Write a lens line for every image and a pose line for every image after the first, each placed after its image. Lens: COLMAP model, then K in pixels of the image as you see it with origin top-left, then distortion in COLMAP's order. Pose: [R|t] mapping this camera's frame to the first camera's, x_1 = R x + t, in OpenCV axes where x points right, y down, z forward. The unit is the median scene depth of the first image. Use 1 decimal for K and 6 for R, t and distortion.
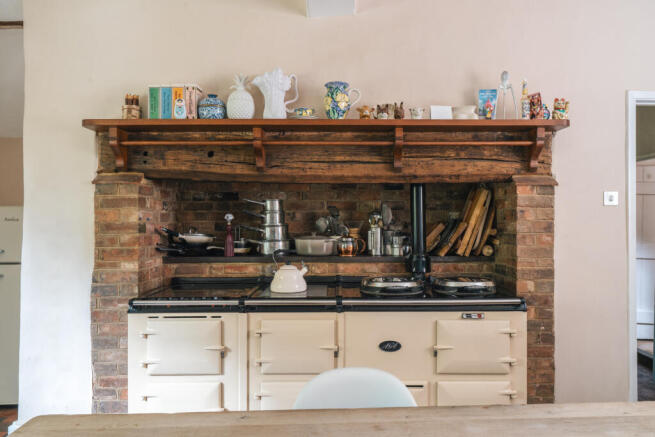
lens RADIAL K [[486.2, 0, 327.5], [0, 486.2, 218.5], [0, 0, 1]] dist [0.007294, 0.002942]
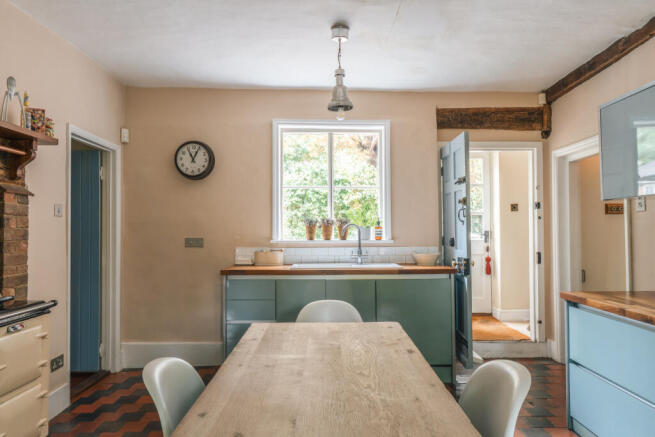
lens RADIAL K [[467.0, 0, 327.5], [0, 467.0, 218.5], [0, 0, 1]] dist [-0.005987, -0.000645]
pose [[-0.005338, 0.024898, 0.999676, -0.555096], [0.001688, 0.999689, -0.024889, 0.008950], [-0.999984, 0.001554, -0.005378, 0.351903]]
